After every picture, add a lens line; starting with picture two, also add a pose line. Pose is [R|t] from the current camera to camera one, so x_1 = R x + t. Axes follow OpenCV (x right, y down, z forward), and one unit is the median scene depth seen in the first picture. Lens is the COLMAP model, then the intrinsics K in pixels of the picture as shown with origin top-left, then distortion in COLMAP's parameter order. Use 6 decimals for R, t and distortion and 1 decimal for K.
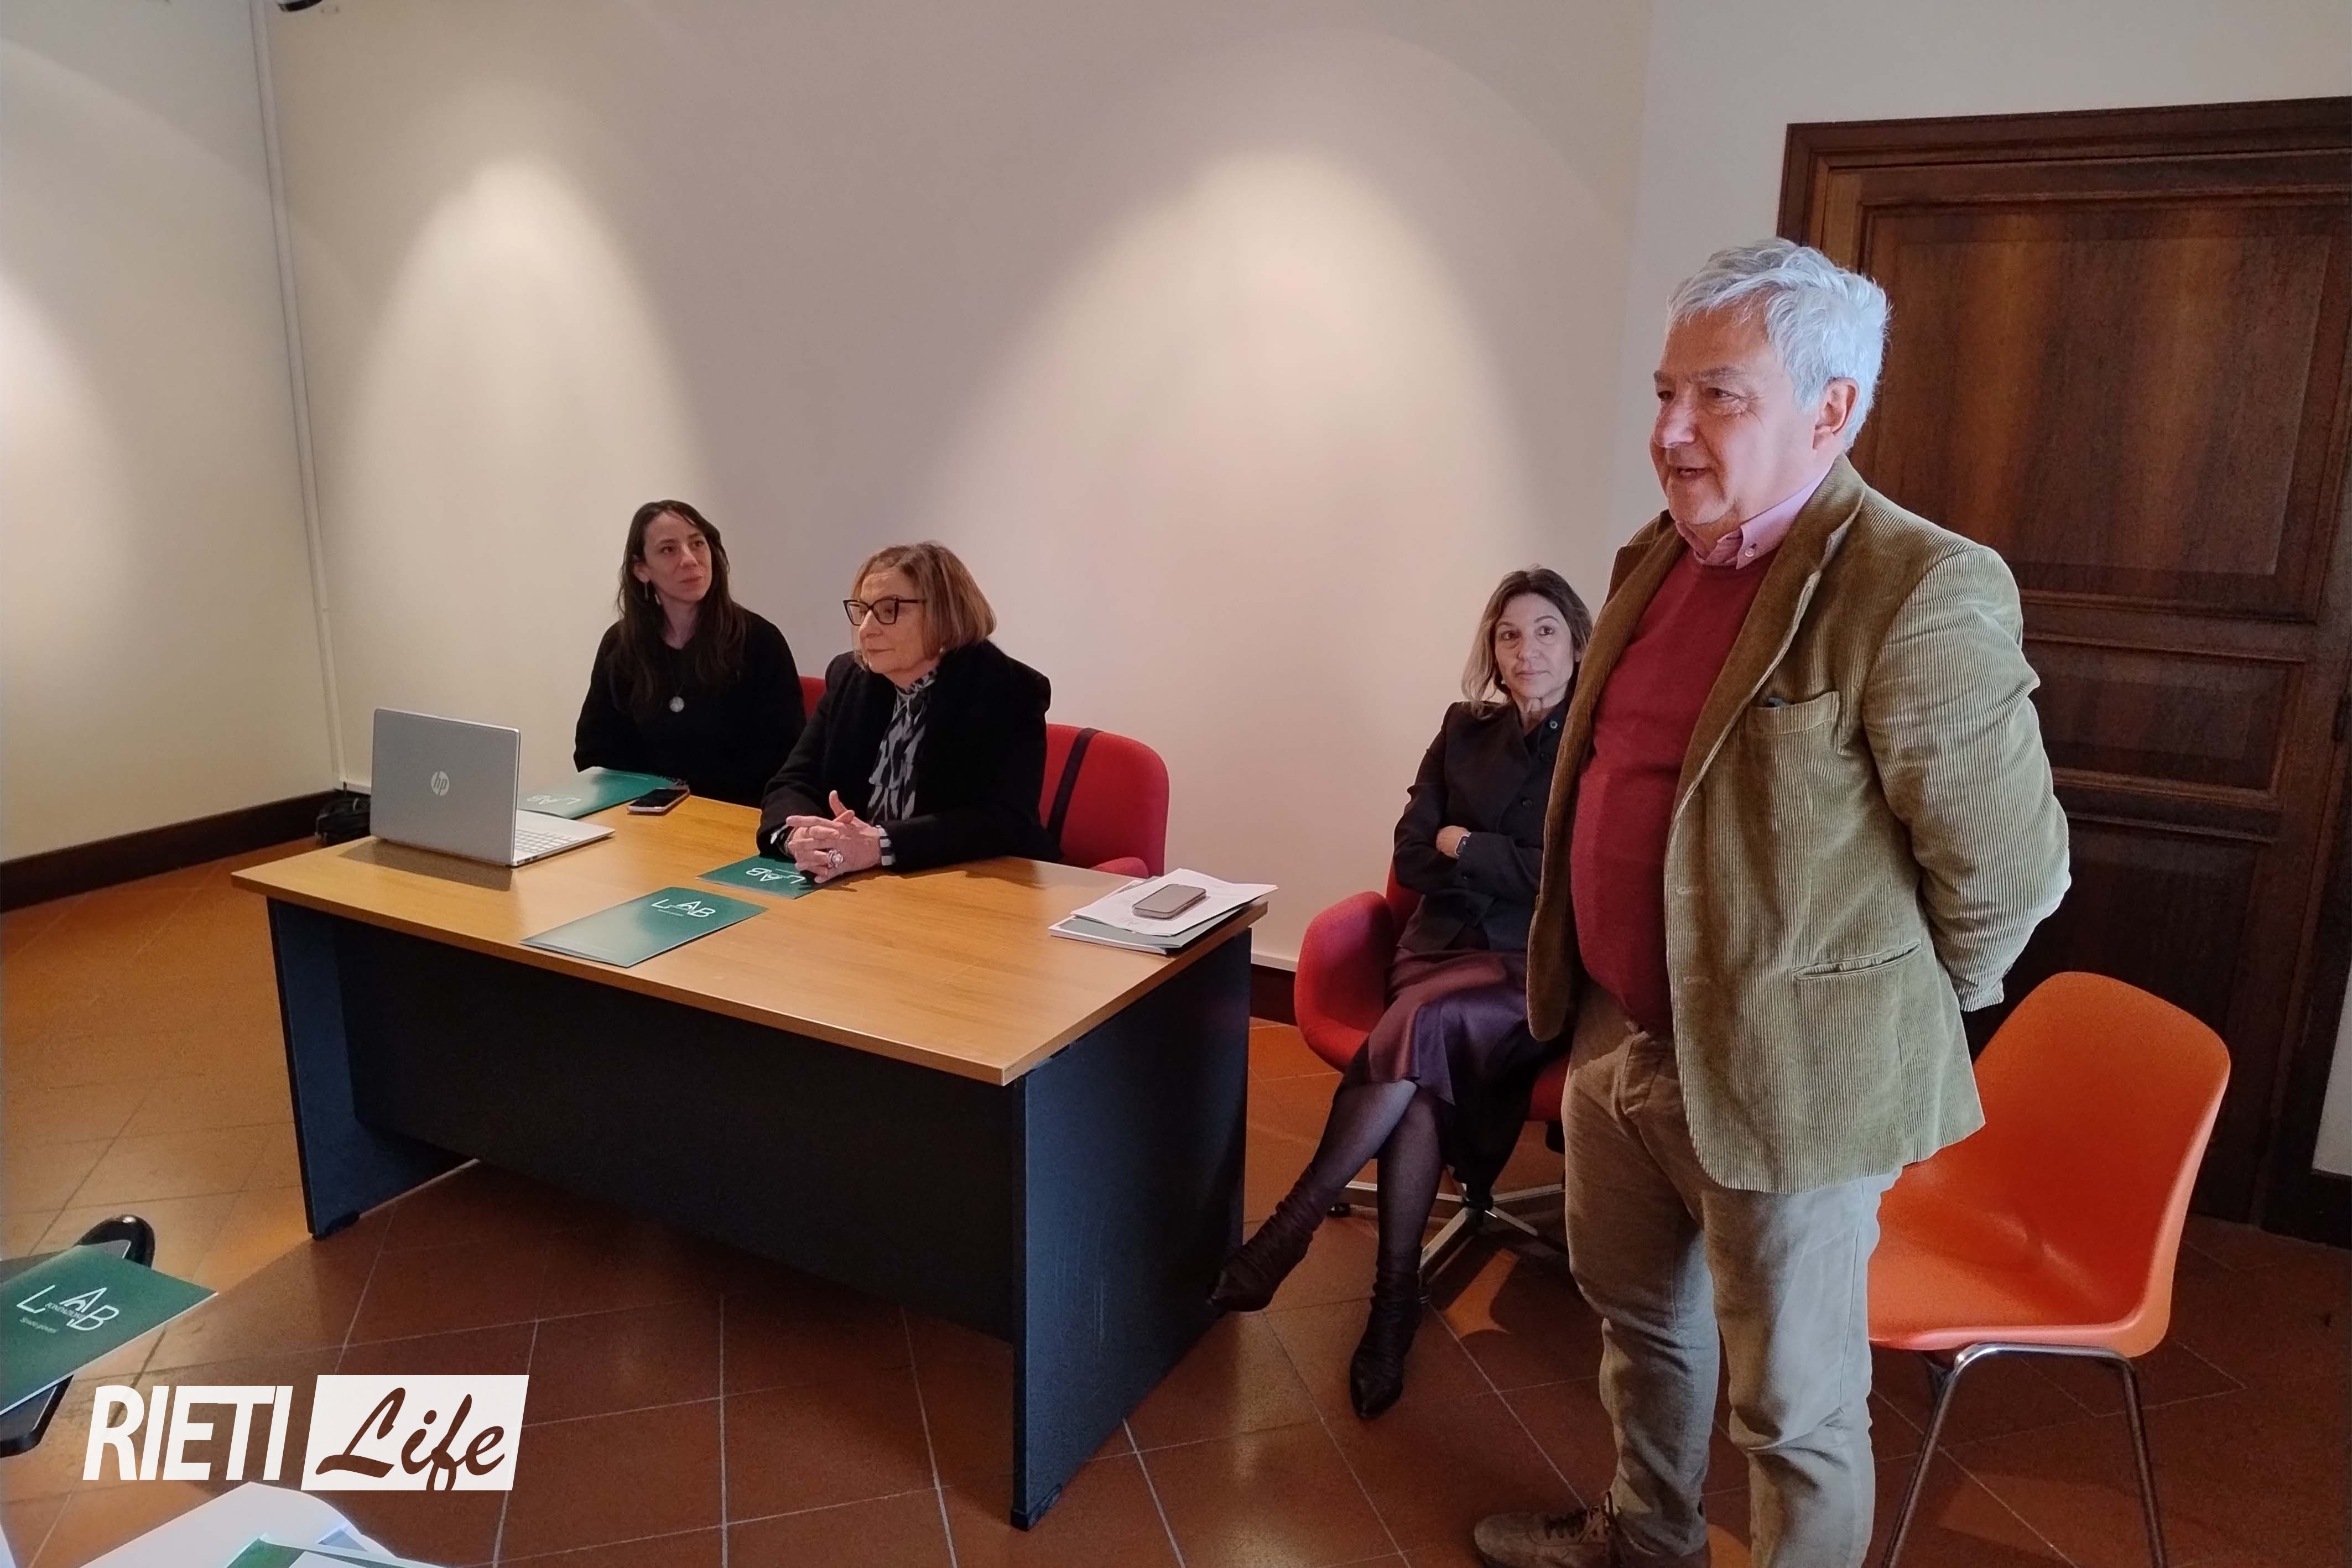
lens RADIAL K [[1635.0, 0, 1176.0], [0, 1635.0, 784.0], [0, 0, 1]] dist [0.037658, 0.000453]
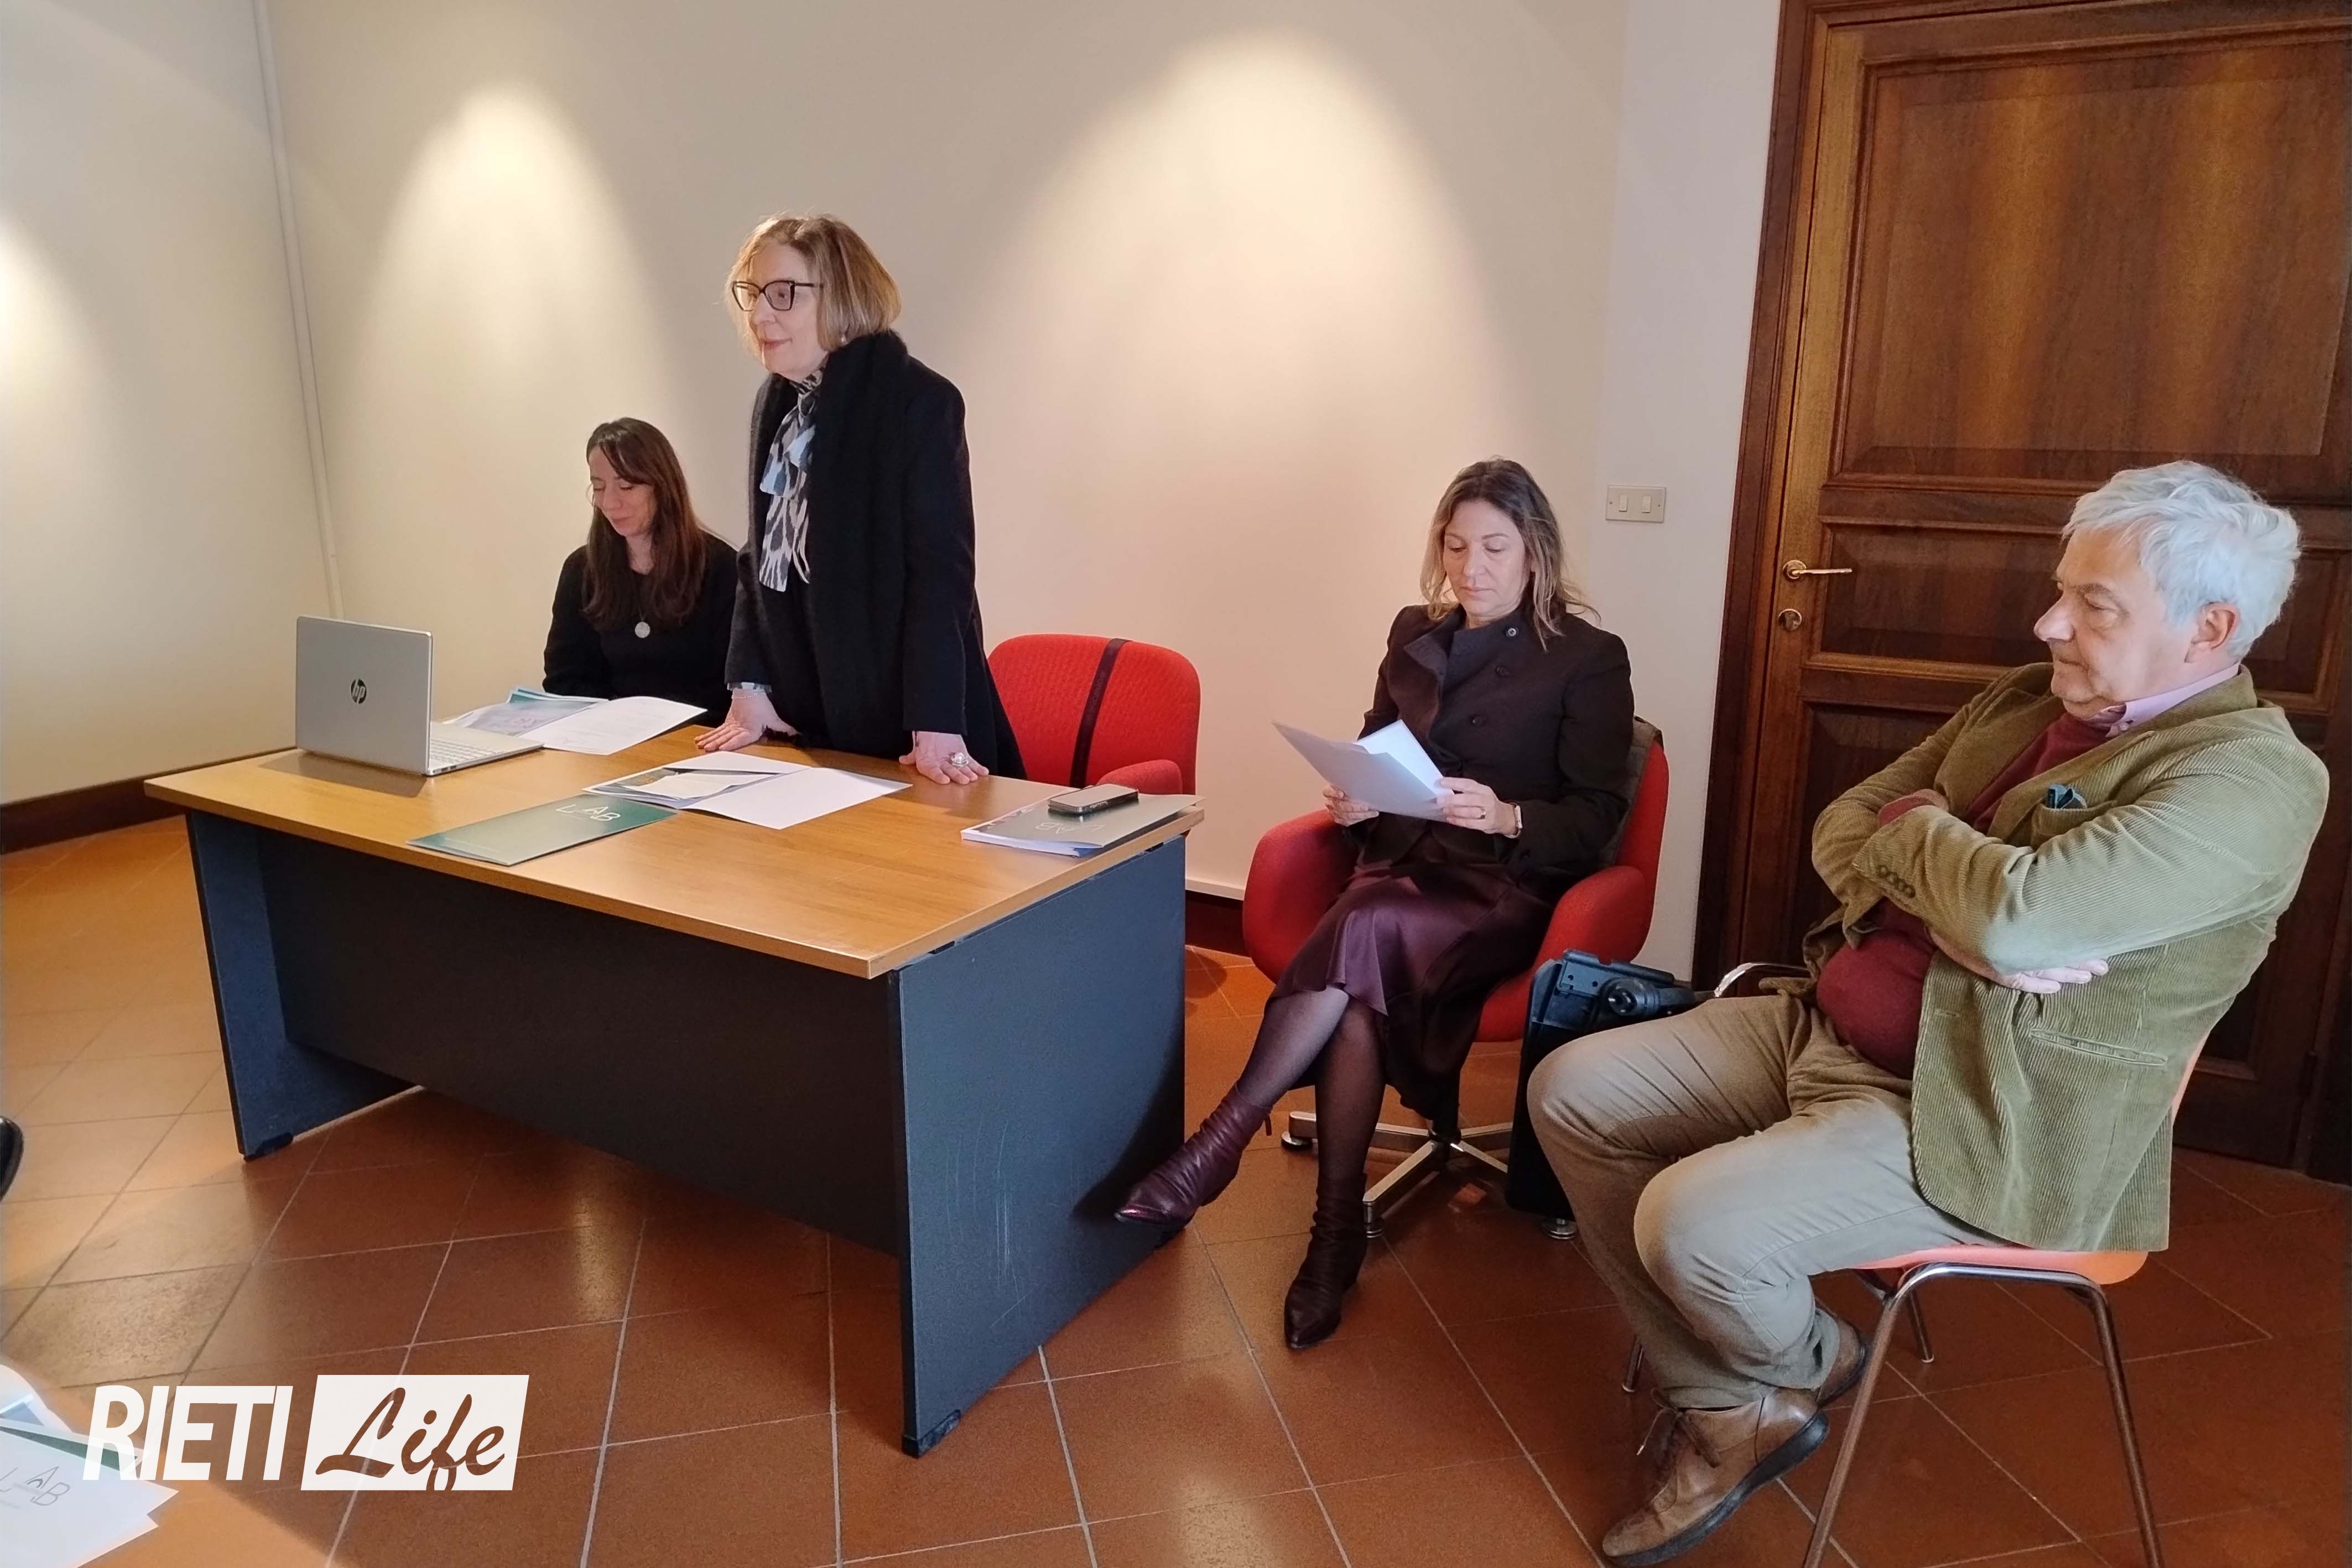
lens RADIAL K [[1626.5, 0, 1176.0], [0, 1626.5, 784.0], [0, 0, 1]] dist [0.066117, -0.030661]
pose [[0.998460, -0.001930, -0.055434, 0.087831], [0.002342, 0.999970, 0.007364, 0.047474], [0.055418, -0.007482, 0.998435, 0.053681]]
